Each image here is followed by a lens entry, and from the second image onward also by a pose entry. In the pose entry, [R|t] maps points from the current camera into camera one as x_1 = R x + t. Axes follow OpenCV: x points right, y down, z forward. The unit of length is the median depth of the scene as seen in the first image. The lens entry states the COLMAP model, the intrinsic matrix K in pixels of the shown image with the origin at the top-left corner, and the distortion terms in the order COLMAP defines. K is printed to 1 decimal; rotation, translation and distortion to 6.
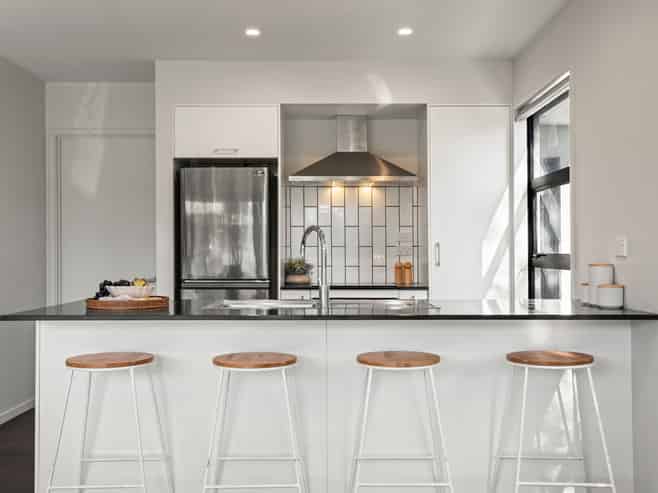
lens RADIAL K [[716.9, 0, 330.5], [0, 716.9, 254.2], [0, 0, 1]] dist [0.003473, -0.004986]
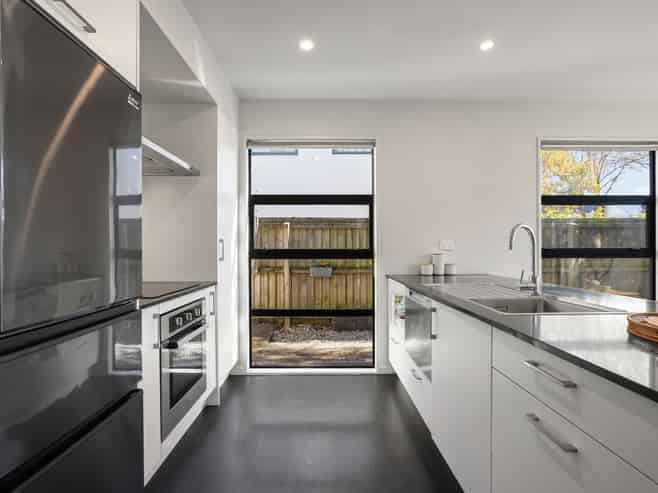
lens RADIAL K [[335.8, 0, 329.0], [0, 335.8, 246.5], [0, 0, 1]] dist [-0.004993, -0.000977]
pose [[-0.020215, 0.007461, 0.999768, -0.350160], [0.005117, 0.999960, -0.007359, -0.000305], [-0.999783, 0.004967, -0.020252, 0.853772]]
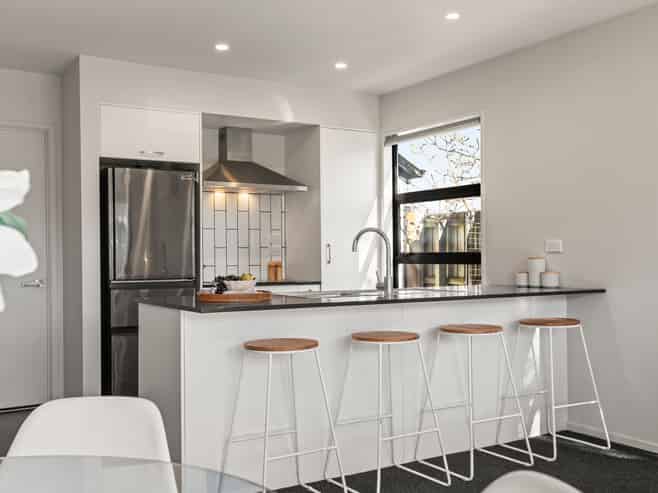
lens RADIAL K [[701.9, 0, 329.5], [0, 701.9, 263.1], [0, 0, 1]] dist [0.011611, 0.004322]
pose [[0.853811, -0.011730, 0.520450, -0.451824], [0.008955, 0.999929, 0.007846, 0.006674], [-0.520505, -0.002039, 0.853856, 0.012674]]
